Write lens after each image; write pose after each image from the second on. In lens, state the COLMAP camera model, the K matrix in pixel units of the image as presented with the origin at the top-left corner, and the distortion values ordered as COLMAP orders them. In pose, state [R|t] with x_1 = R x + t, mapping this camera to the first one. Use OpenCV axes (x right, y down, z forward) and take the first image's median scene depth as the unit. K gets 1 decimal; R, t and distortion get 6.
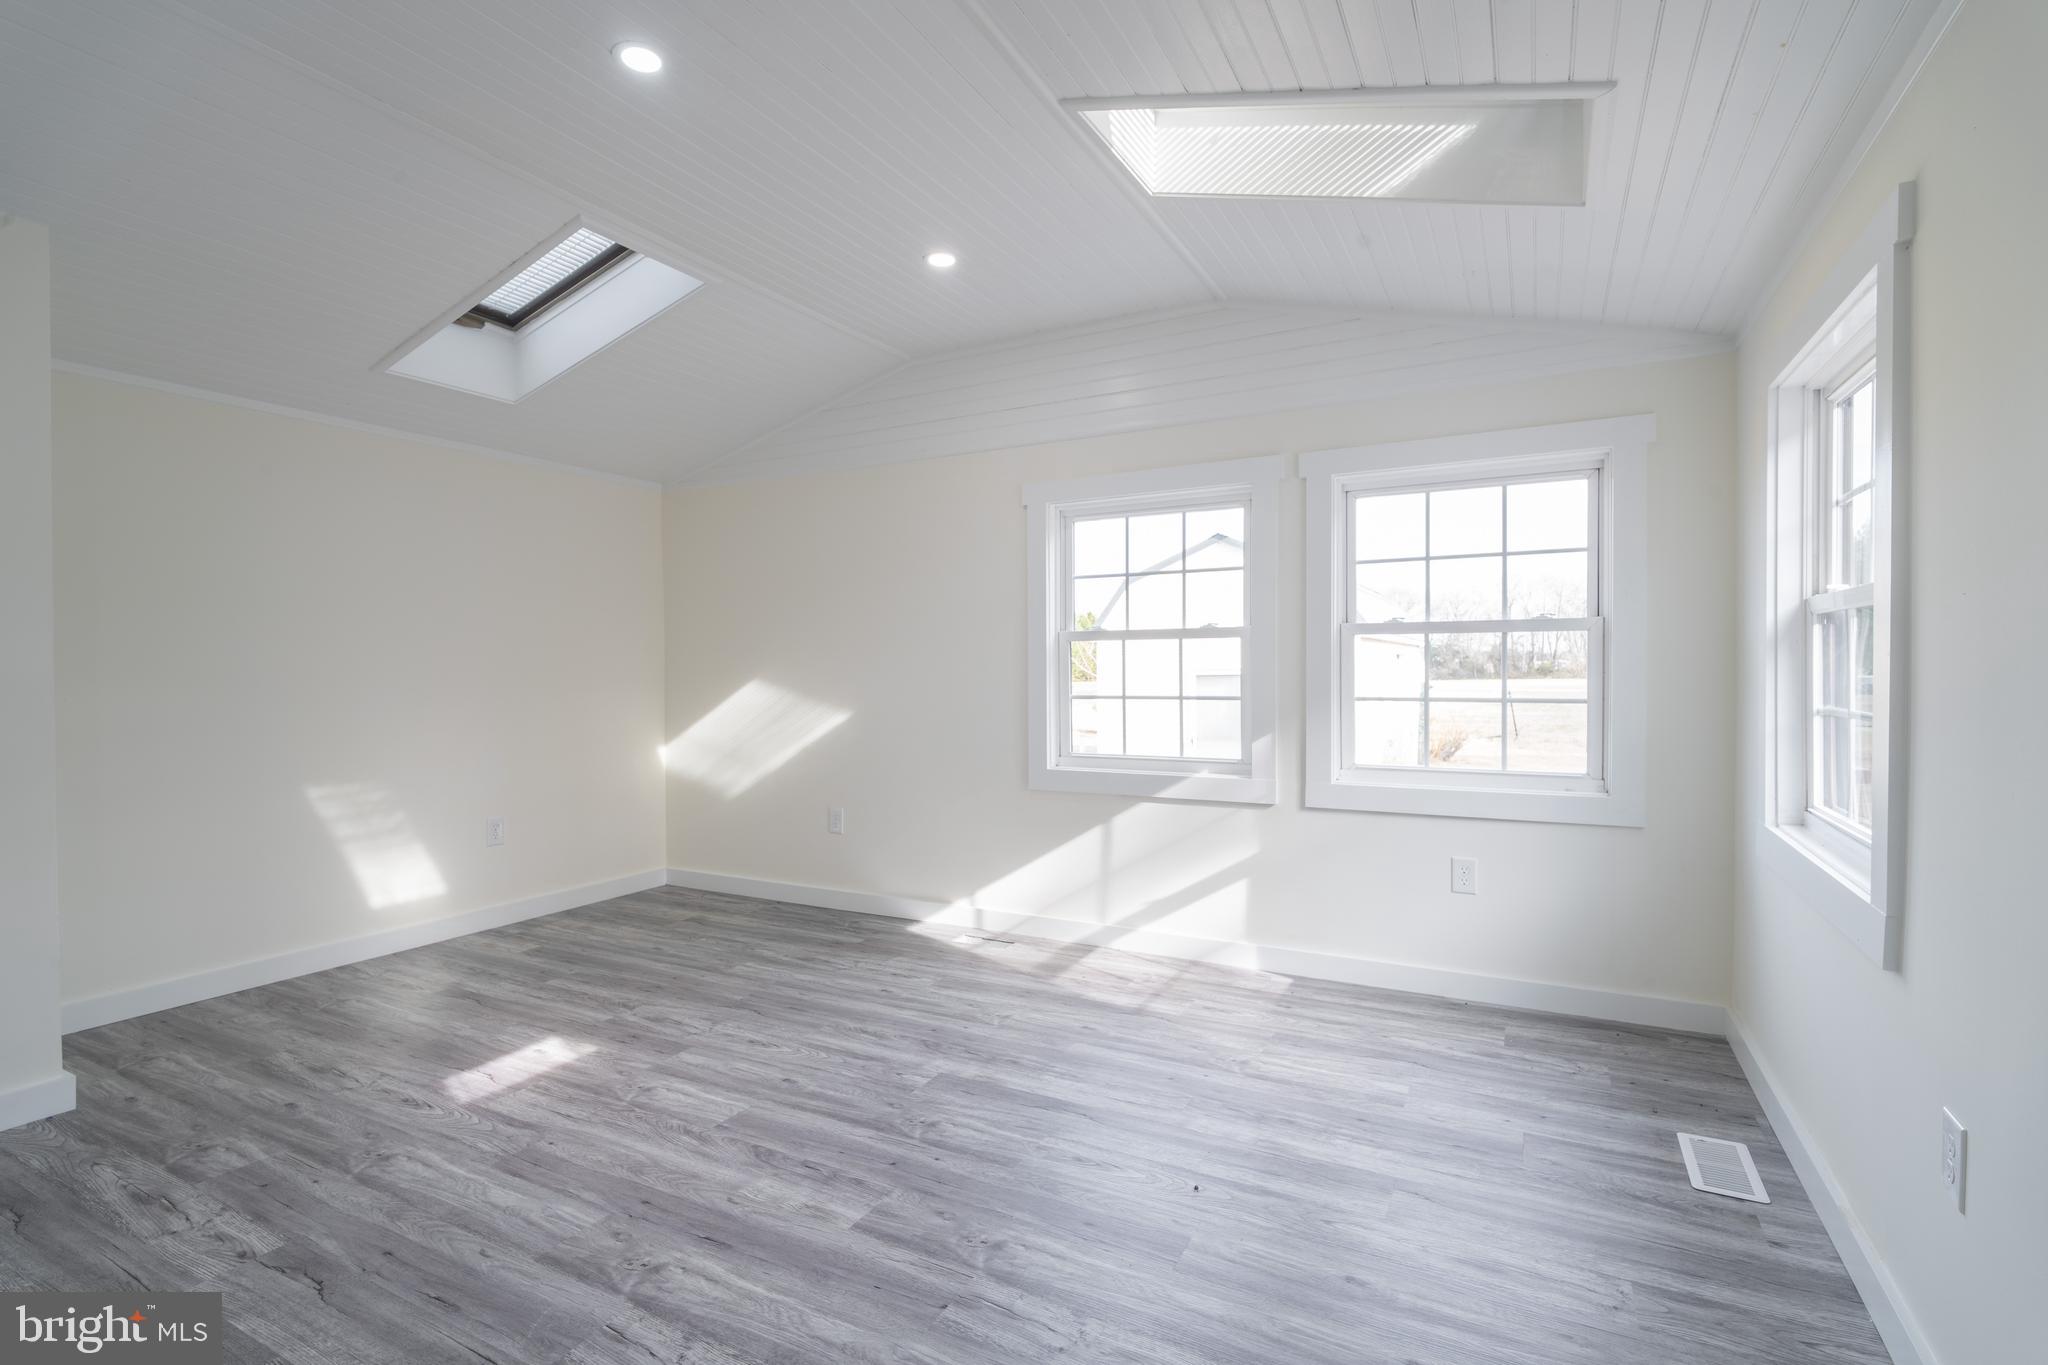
lens RADIAL K [[955.4, 0, 1028.6], [0, 955.4, 679.1], [0, 0, 1]] dist [-0.001065, -0.002661]
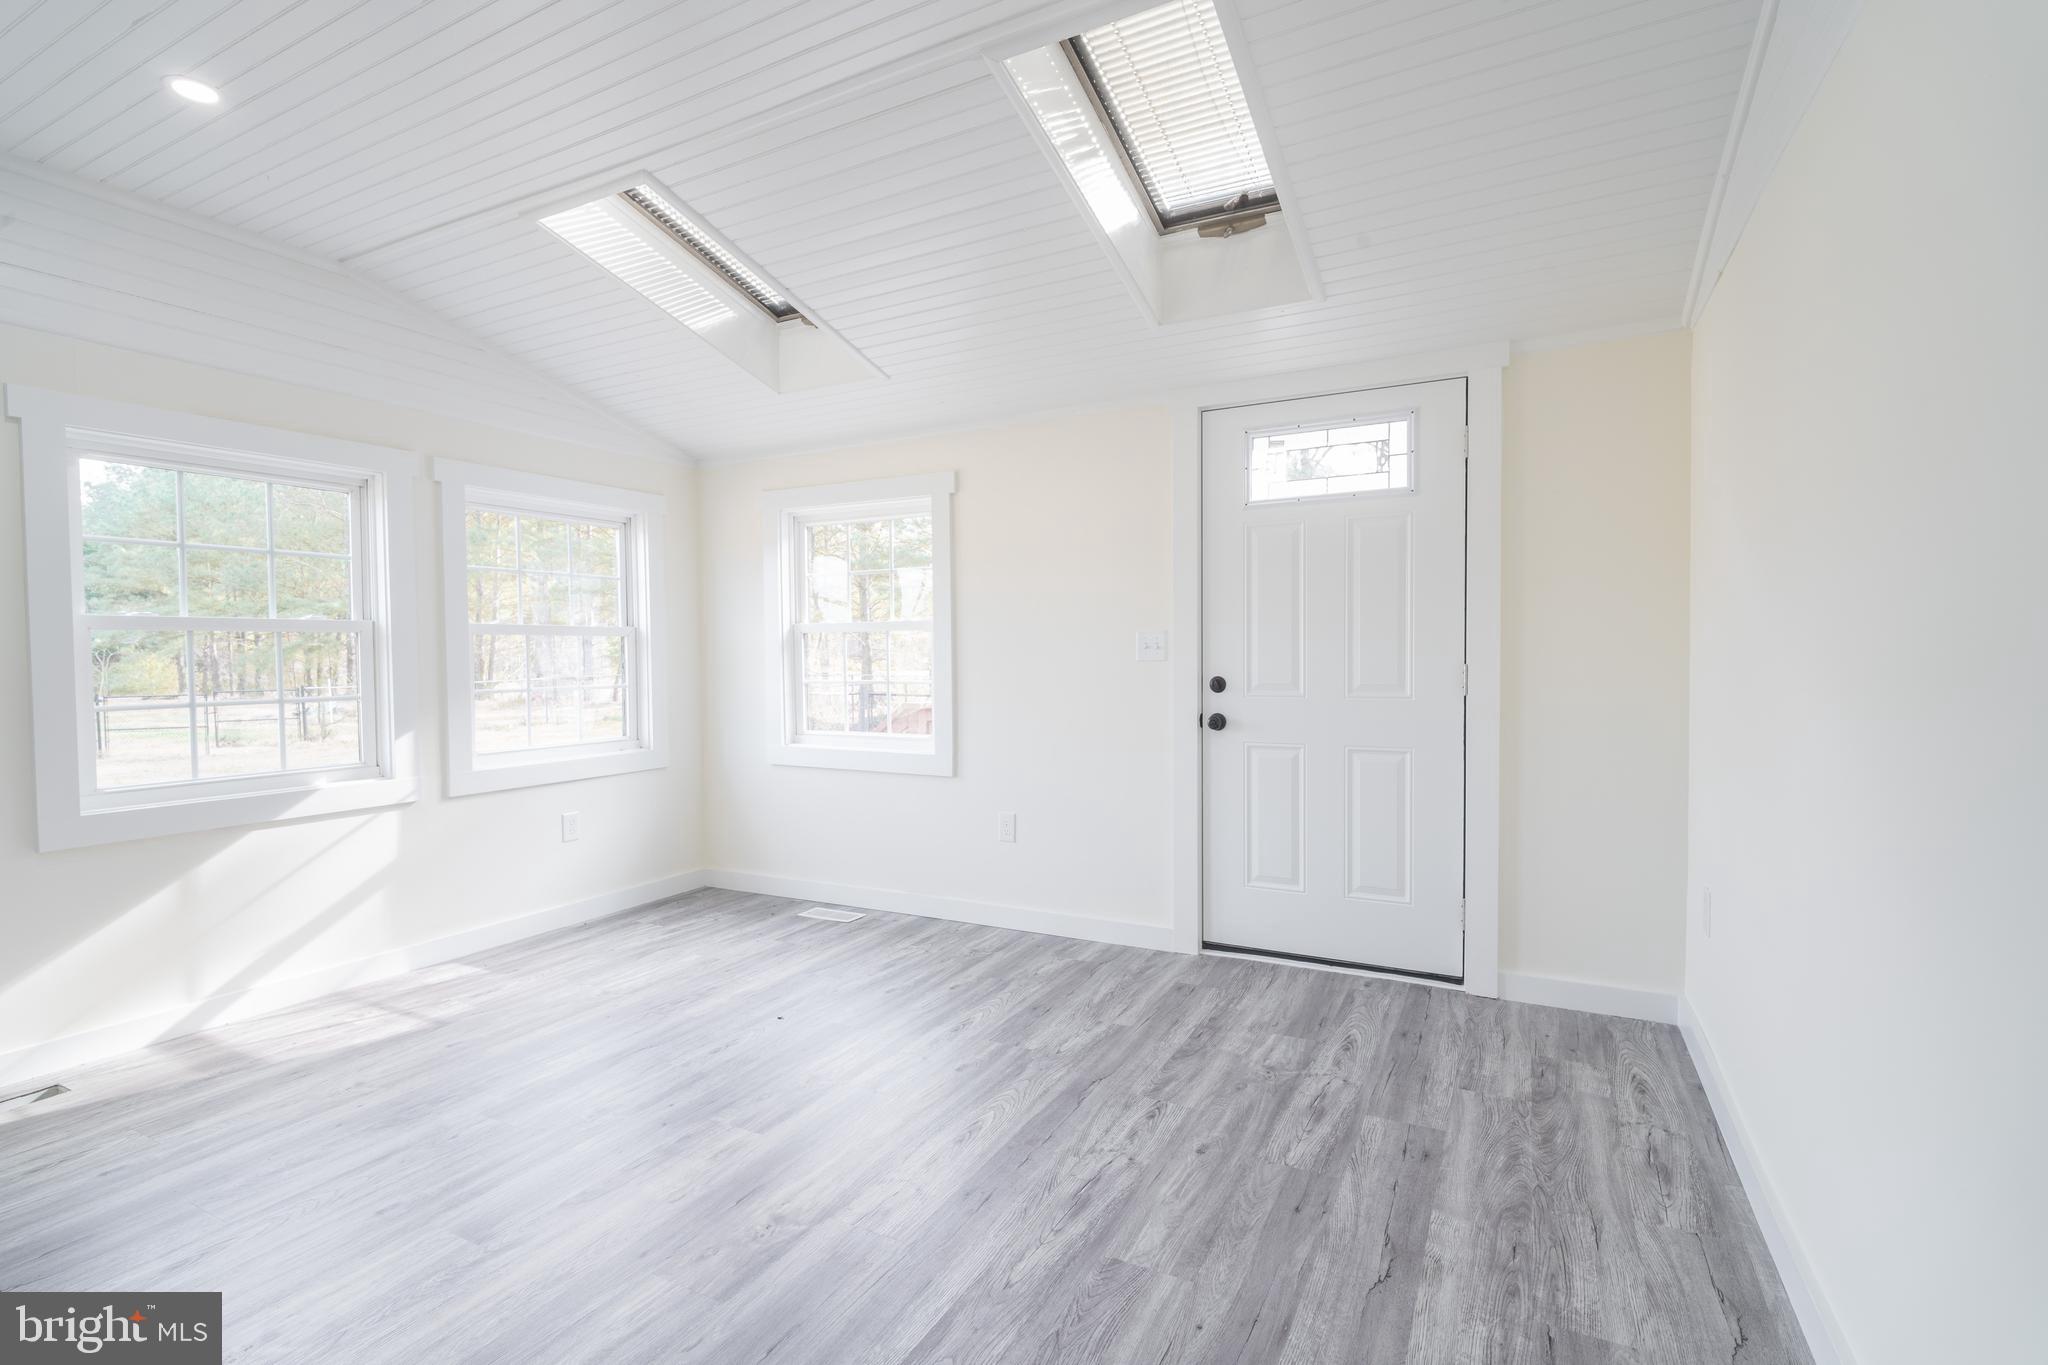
lens RADIAL K [[955.4, 0, 1026.8], [0, 955.4, 679.5], [0, 0, 1]] dist [-0.001065, -0.002661]
pose [[-0.004999, -0.021292, 0.999761, -0.863238], [0.024413, 0.999473, 0.021408, -0.002453], [-0.999689, 0.024514, -0.004476, 0.421251]]
